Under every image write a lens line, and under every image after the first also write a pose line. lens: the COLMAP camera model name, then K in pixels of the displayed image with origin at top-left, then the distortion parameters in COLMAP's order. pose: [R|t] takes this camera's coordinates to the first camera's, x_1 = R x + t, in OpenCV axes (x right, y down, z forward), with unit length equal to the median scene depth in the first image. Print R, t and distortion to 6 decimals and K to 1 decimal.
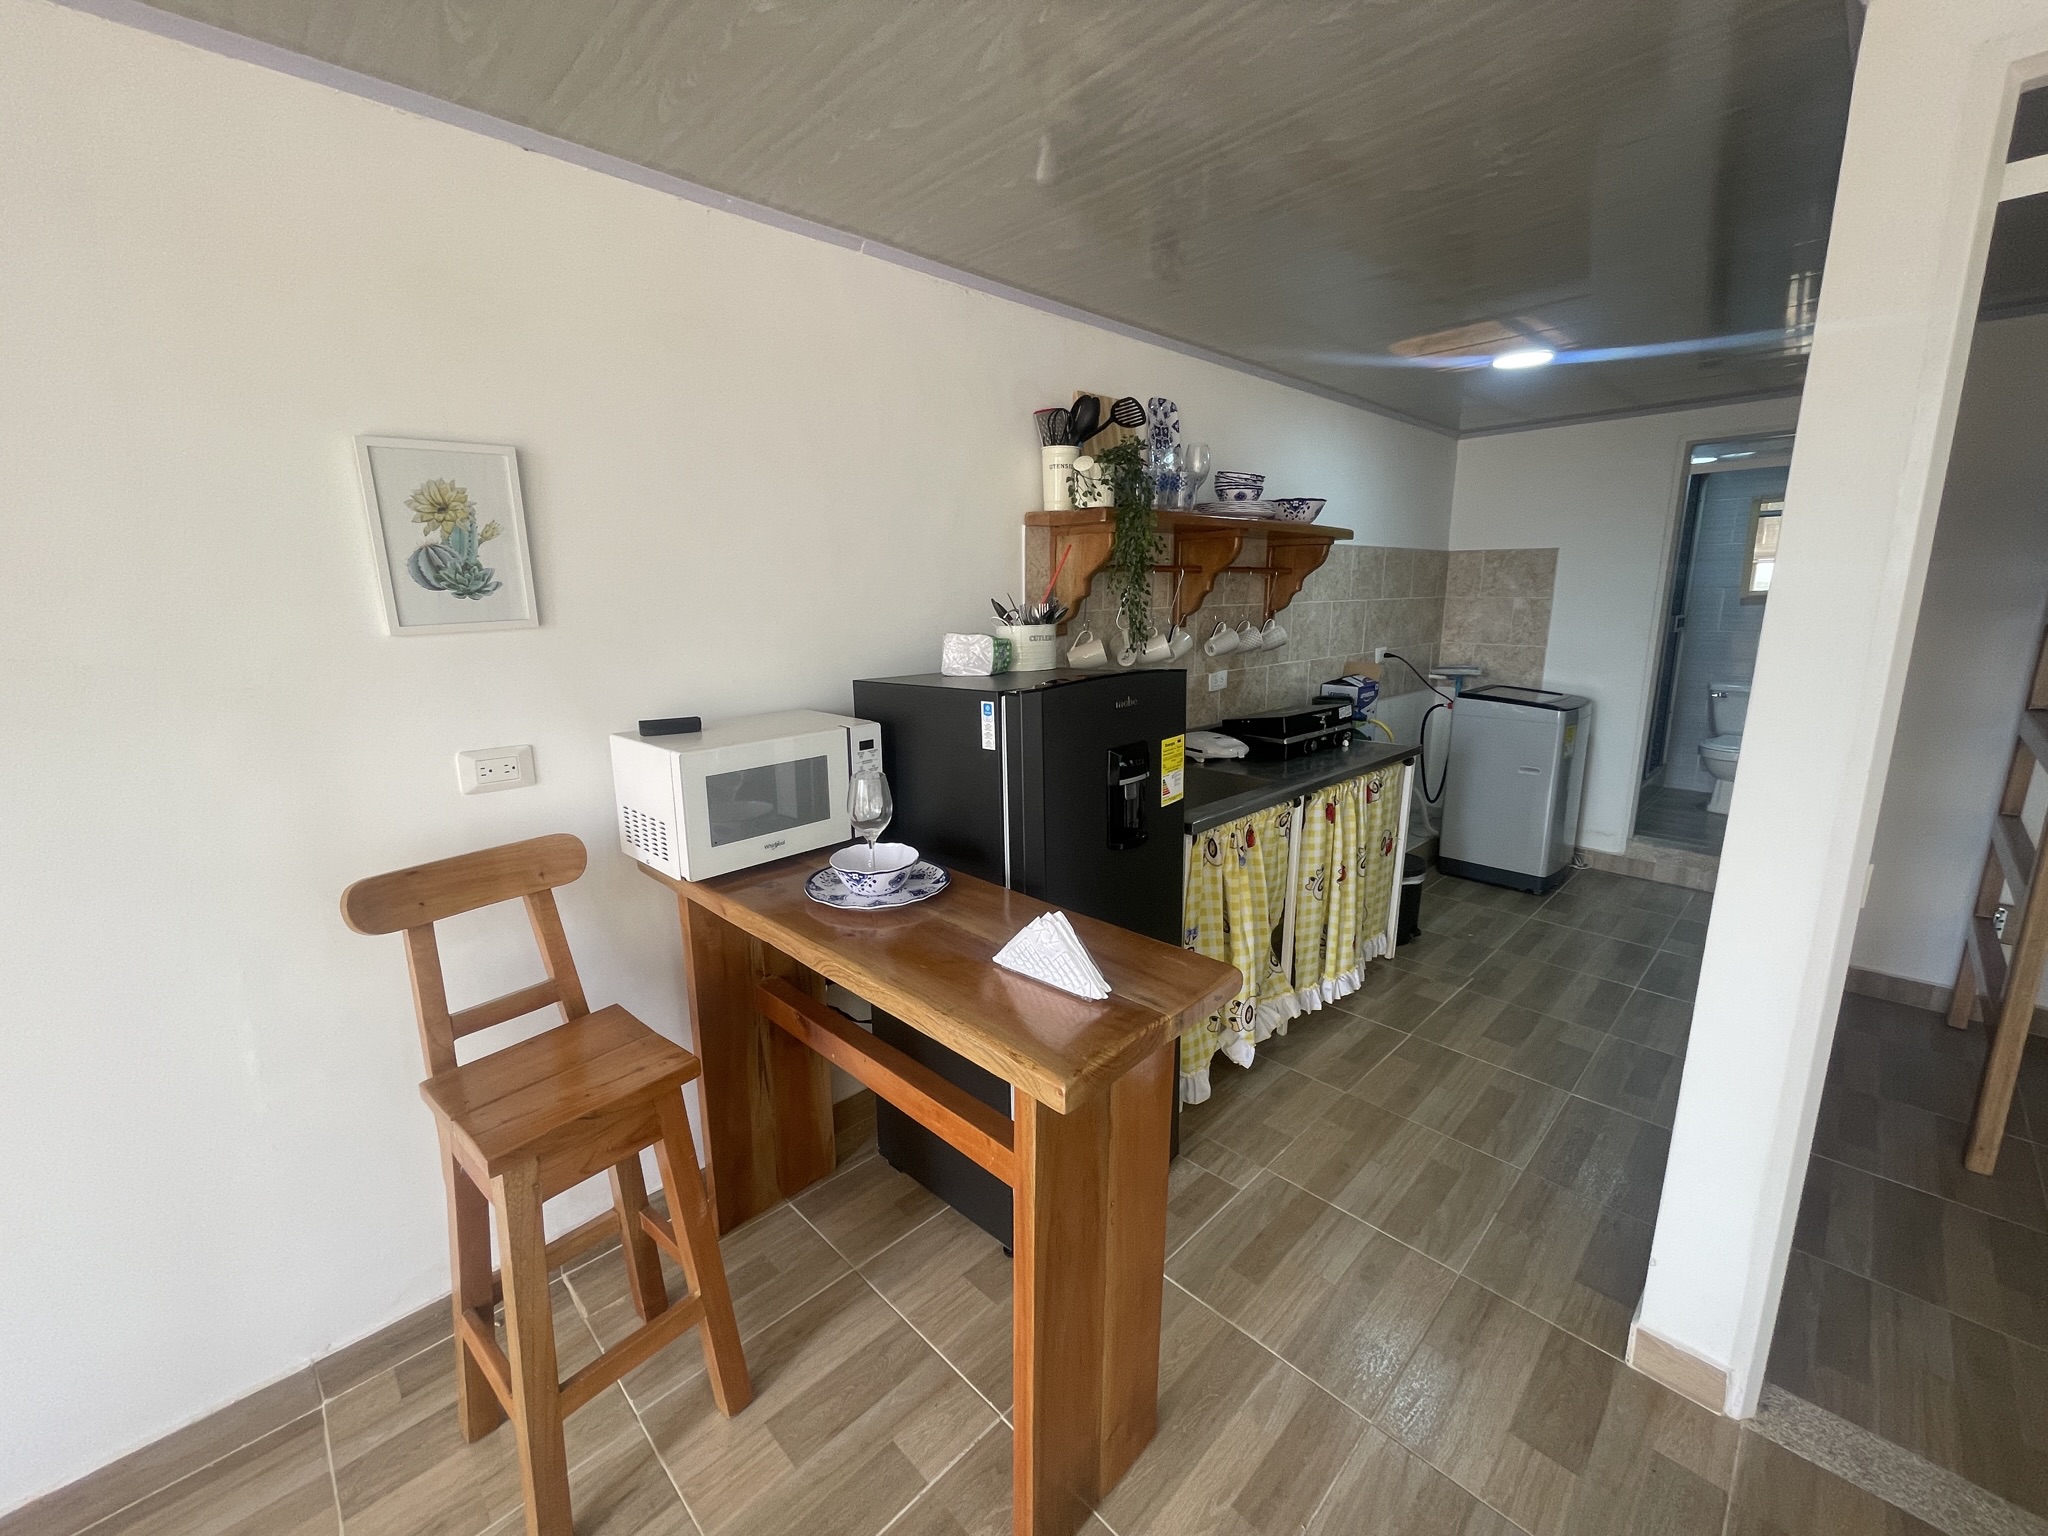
lens RADIAL K [[829.5, 0, 1012.0], [0, 829.5, 763.2], [0, 0, 1]] dist [0.000248, -0.000381]
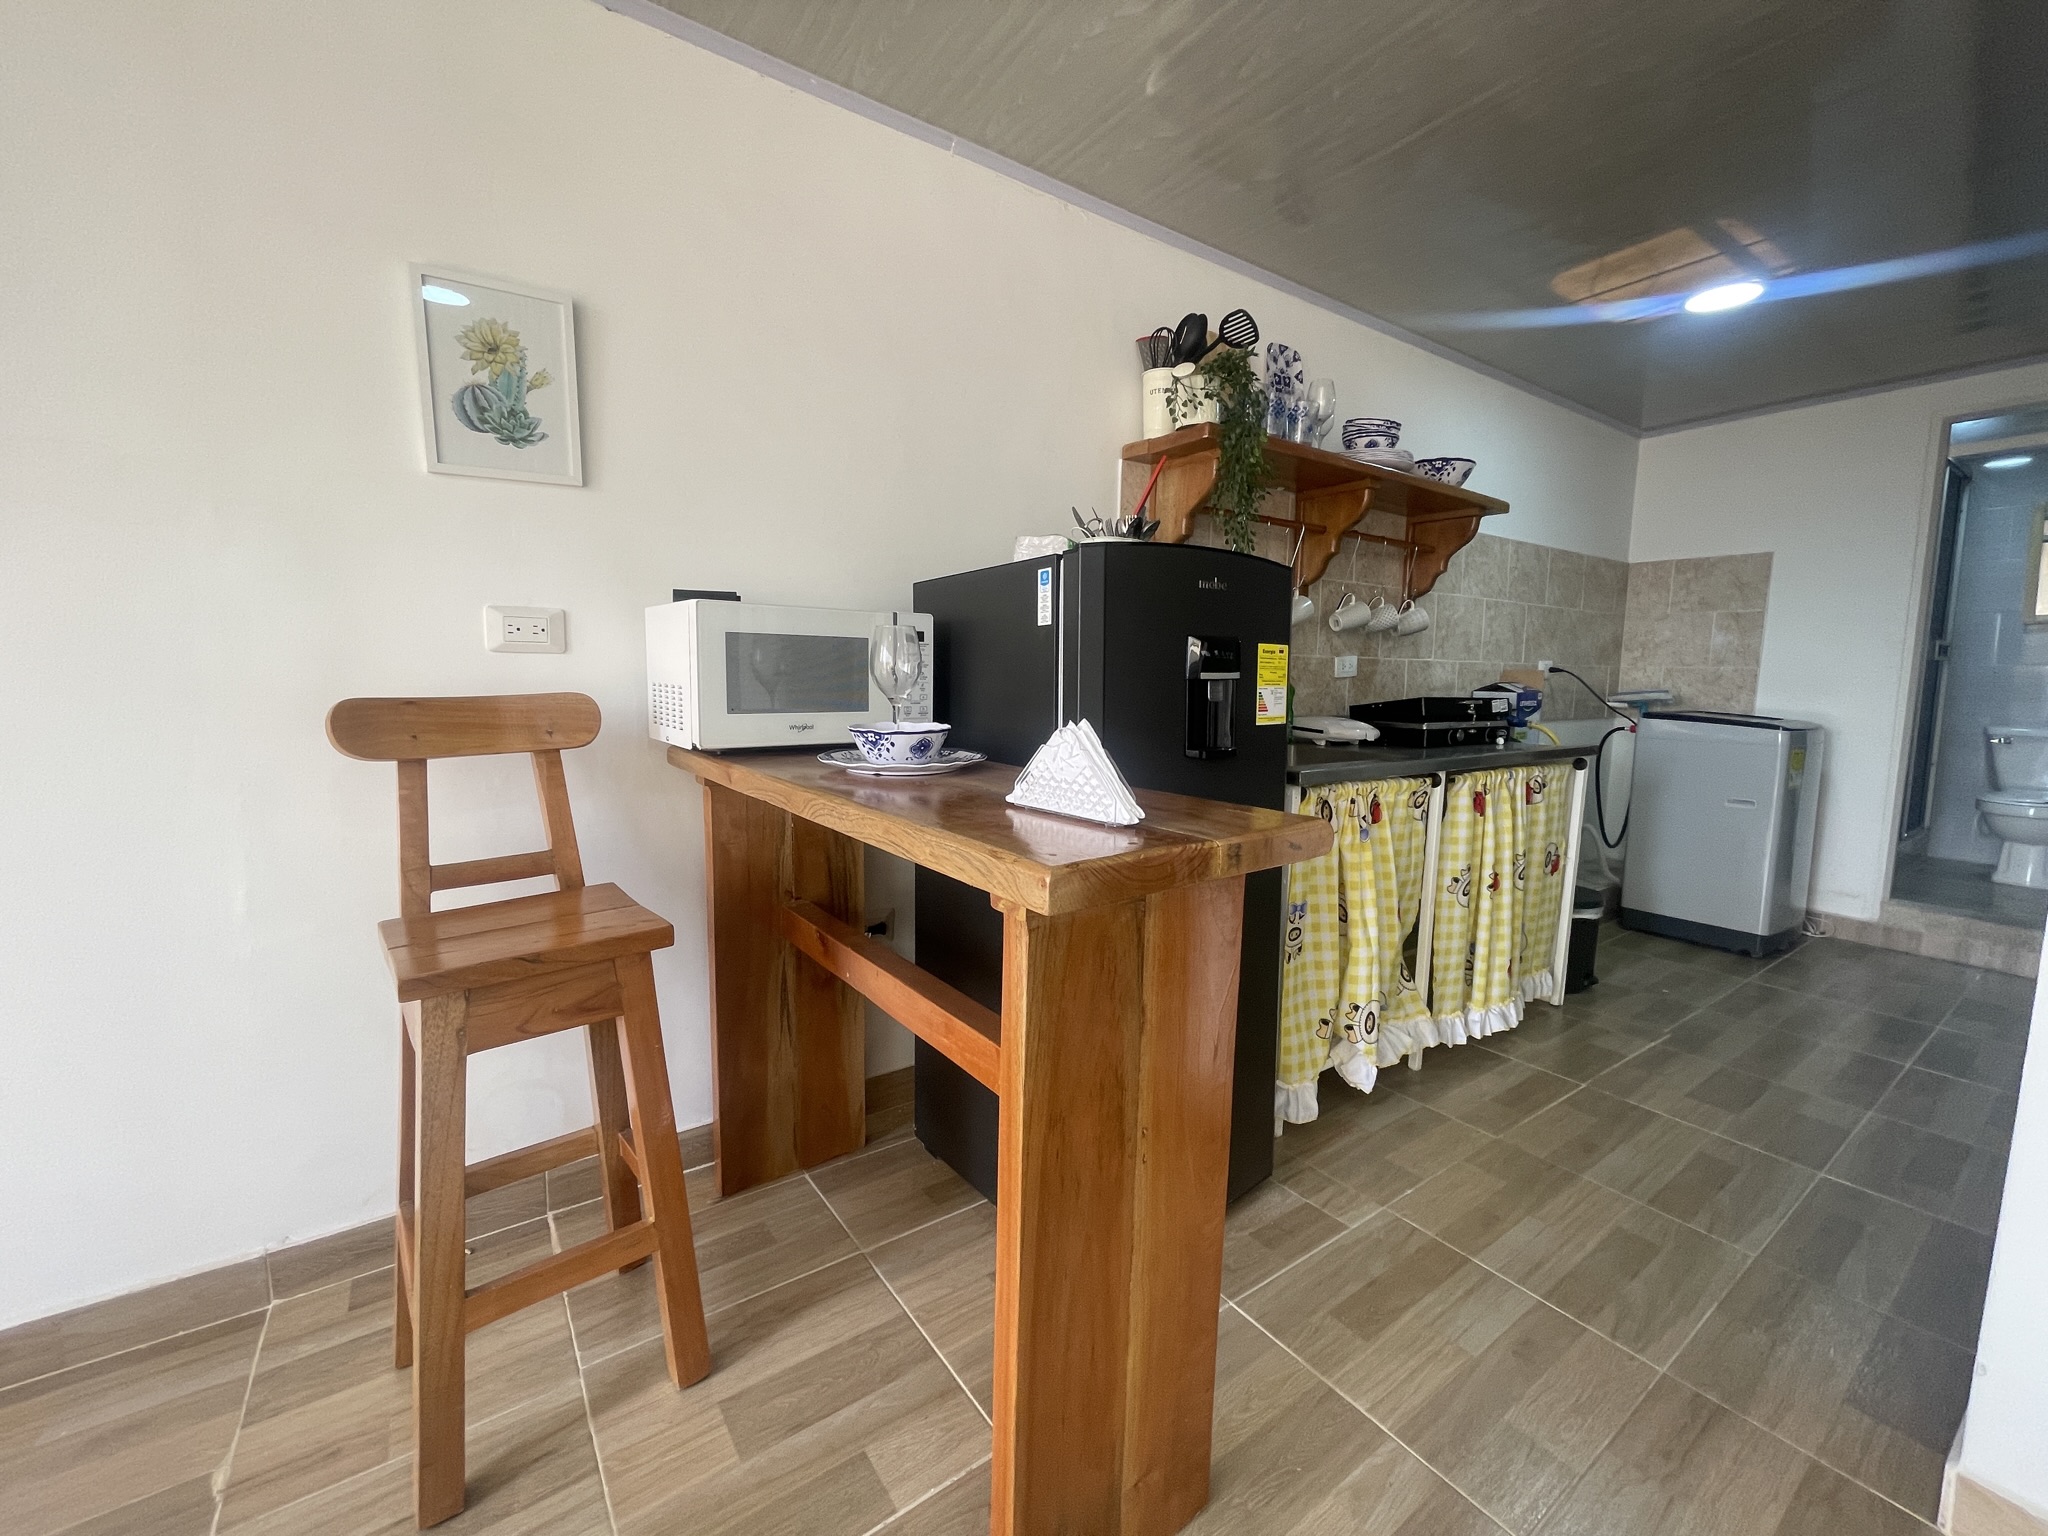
lens RADIAL K [[829.5, 0, 1009.7], [0, 829.5, 763.4], [0, 0, 1]] dist [0.000248, -0.000381]
pose [[0.986243, 0.040831, -0.160182, 0.055983], [-0.056292, 0.994055, -0.093202, 0.145152], [0.155424, 0.100937, 0.982678, 0.113230]]
